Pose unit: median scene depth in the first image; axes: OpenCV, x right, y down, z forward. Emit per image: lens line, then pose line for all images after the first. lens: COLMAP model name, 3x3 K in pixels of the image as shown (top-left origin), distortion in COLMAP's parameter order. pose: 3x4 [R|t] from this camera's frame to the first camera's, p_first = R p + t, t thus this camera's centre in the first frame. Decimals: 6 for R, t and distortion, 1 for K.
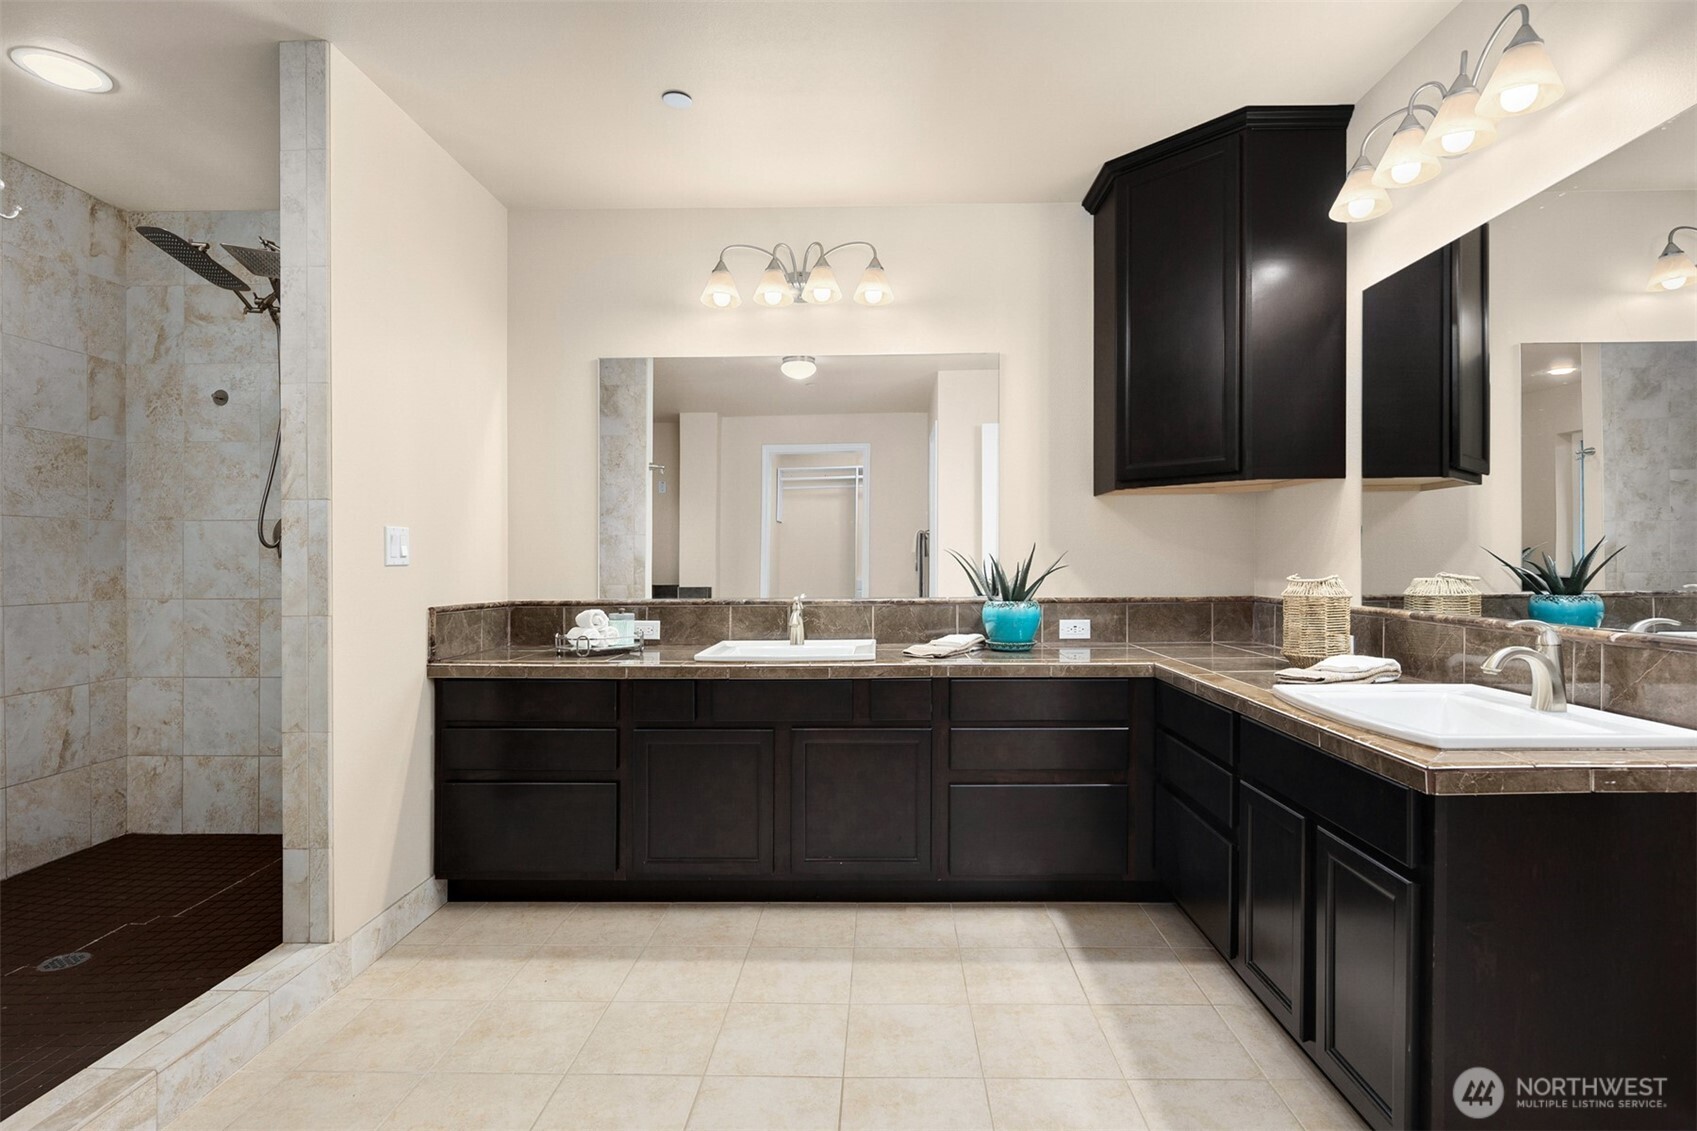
lens RADIAL K [[823.5, 0, 846.4], [0, 823.5, 589.7], [0, 0, 1]] dist [0.002289, 0.000643]
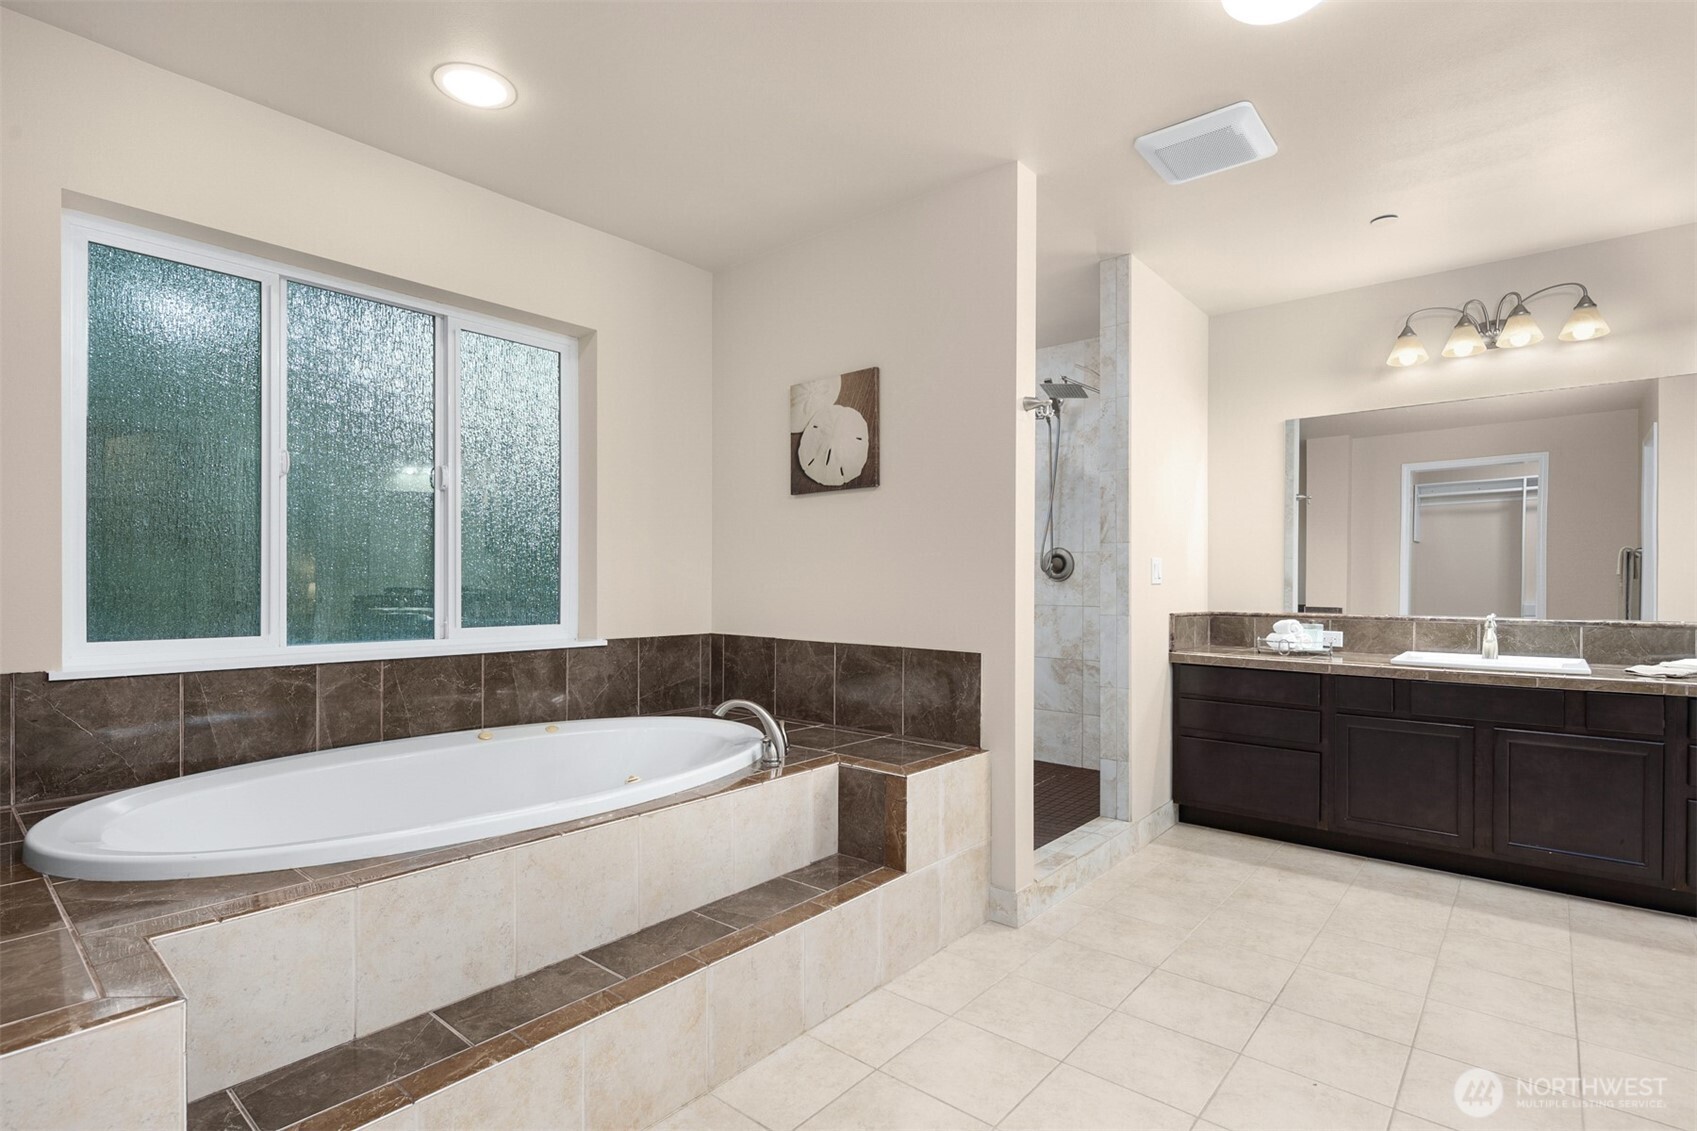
lens RADIAL K [[816.5, 0, 821.9], [0, 816.5, 581.3], [0, 0, 1]] dist [-0.001185, -0.002507]
pose [[0.780119, 0.007873, -0.625582, -0.084140], [-0.028296, 0.999342, -0.022709, 0.014395], [0.624991, 0.035417, 0.779828, -0.467954]]
